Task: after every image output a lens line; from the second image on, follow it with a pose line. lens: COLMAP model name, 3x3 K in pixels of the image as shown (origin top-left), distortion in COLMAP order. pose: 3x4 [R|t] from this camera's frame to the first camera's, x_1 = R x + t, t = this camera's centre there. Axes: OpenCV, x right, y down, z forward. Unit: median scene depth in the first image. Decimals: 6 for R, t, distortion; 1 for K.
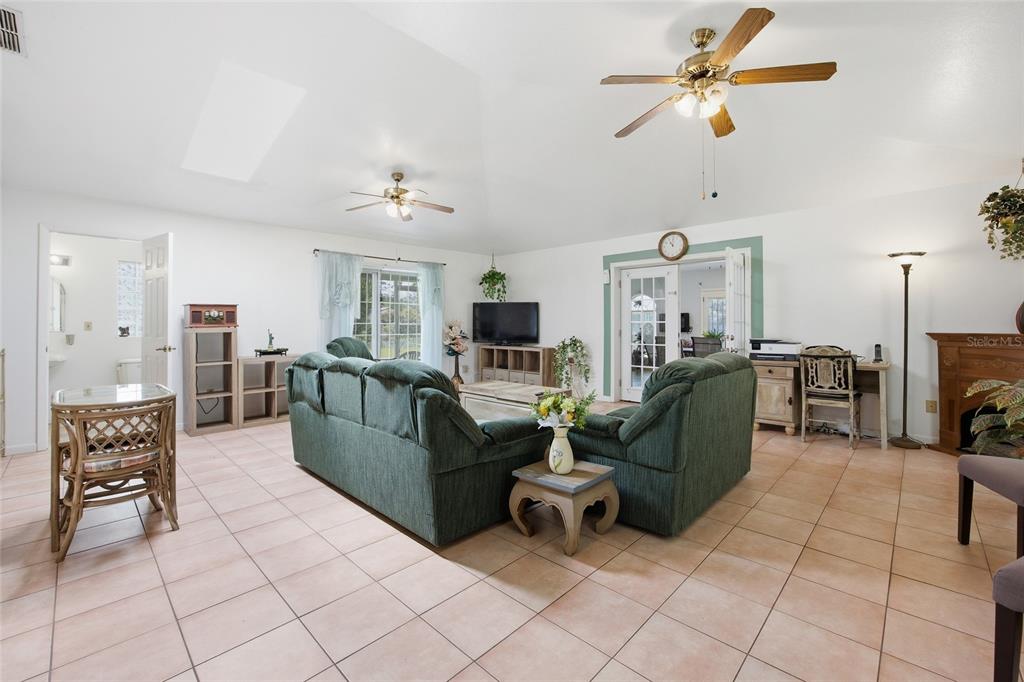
lens RADIAL K [[427.3, 0, 511.4], [0, 427.3, 322.0], [0, 0, 1]] dist [-0.007394, 0.000905]
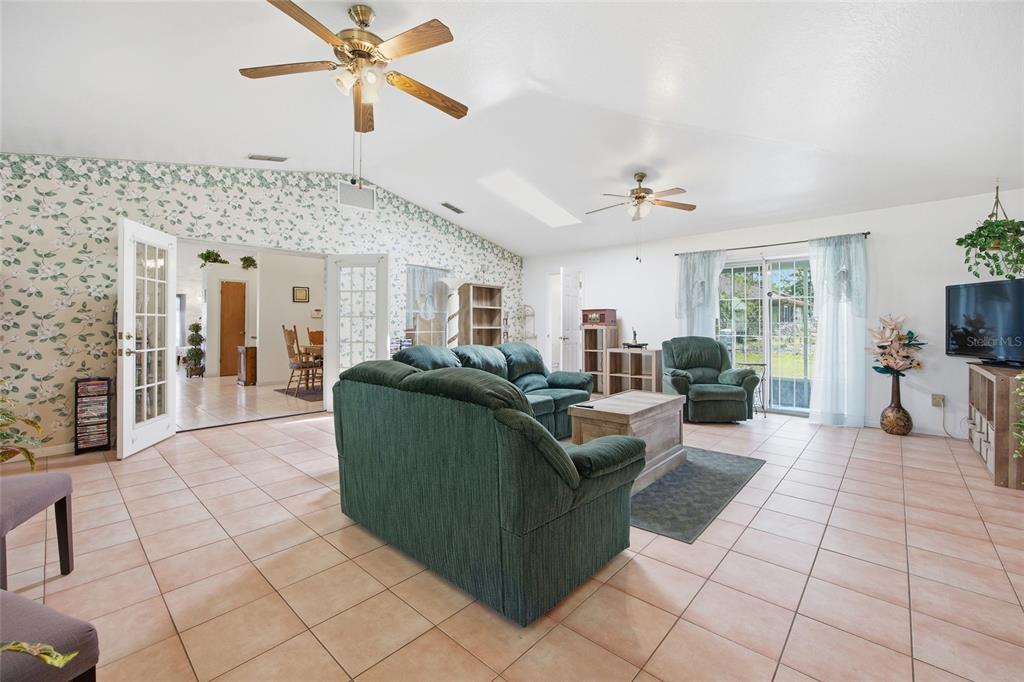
lens RADIAL K [[417.4, 0, 518.1], [0, 417.4, 327.9], [0, 0, 1]] dist [-0.001384, 0.000466]
pose [[0.042232, 0.013242, -0.999020, 0.722968], [0.004147, 0.999901, 0.013429, 0.000331], [0.999099, -0.004710, 0.042173, 0.684967]]
